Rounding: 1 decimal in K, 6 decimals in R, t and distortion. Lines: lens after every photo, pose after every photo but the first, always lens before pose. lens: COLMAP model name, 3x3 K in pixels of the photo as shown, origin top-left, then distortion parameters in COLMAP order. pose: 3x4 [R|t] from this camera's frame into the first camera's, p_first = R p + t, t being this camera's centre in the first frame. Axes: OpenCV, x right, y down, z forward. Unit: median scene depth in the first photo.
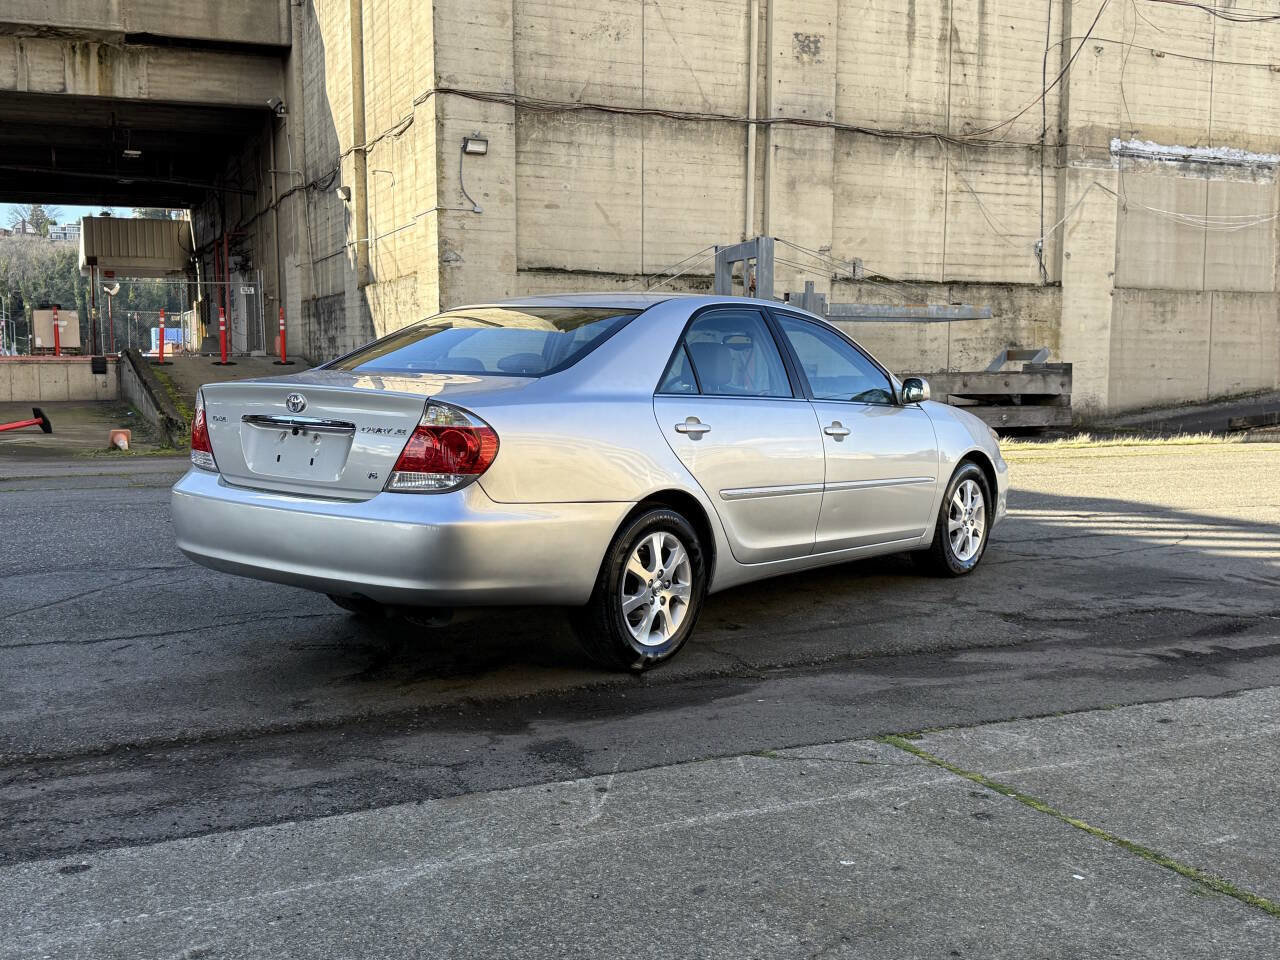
lens RADIAL K [[1297.6, 0, 640.6], [0, 1297.6, 483.6], [0, 0, 1]] dist [0.193732, -0.410862]
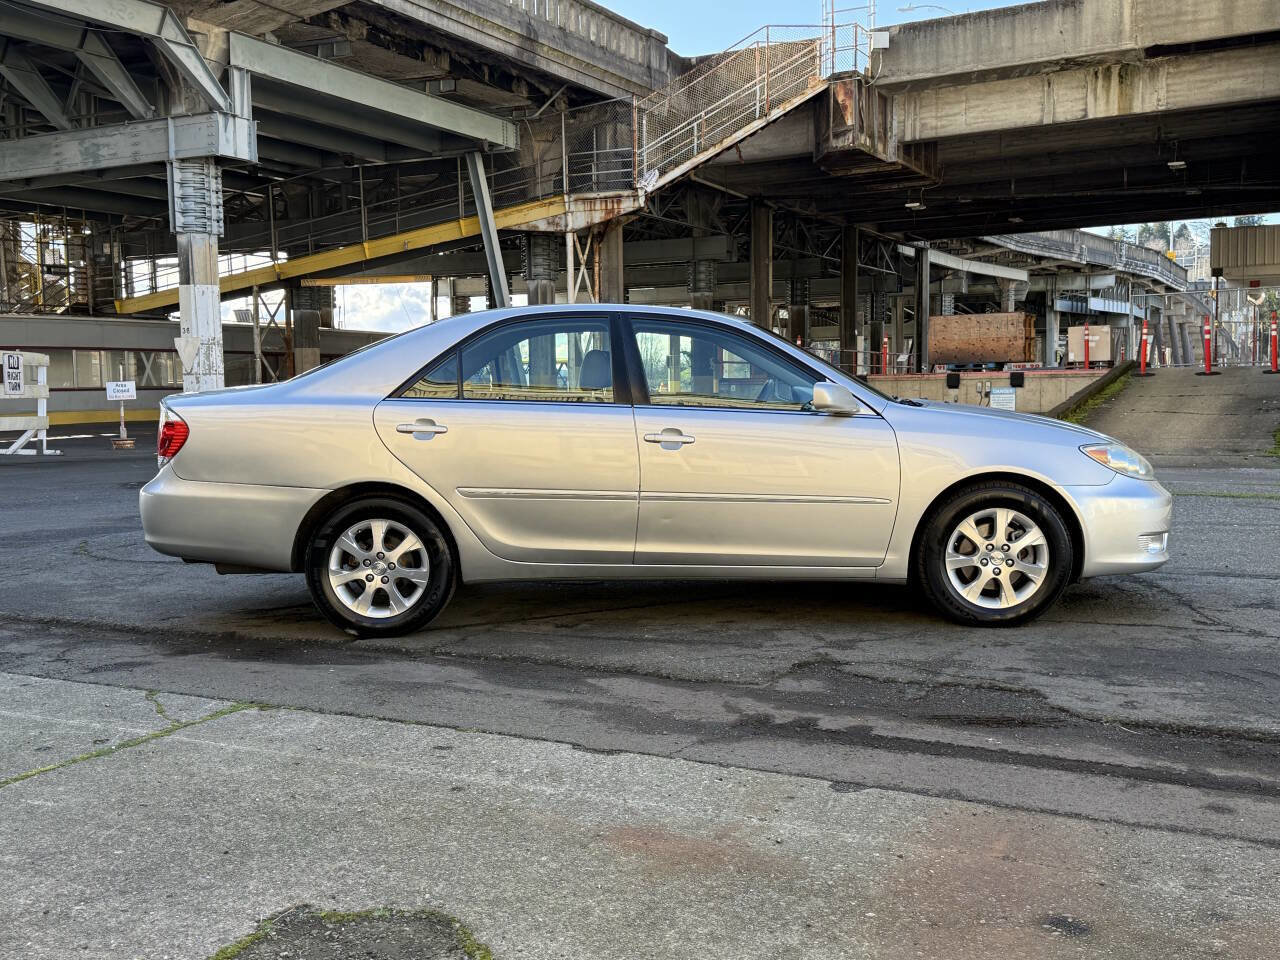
lens RADIAL K [[1299.6, 0, 642.6], [0, 1299.6, 482.6], [0, 0, 1]] dist [0.199759, -0.434094]
pose [[0.622671, 0.049975, -0.780887, 0.244534], [-0.058232, 0.998151, 0.017446, -0.006426], [0.780314, 0.034609, 0.624429, 0.107753]]
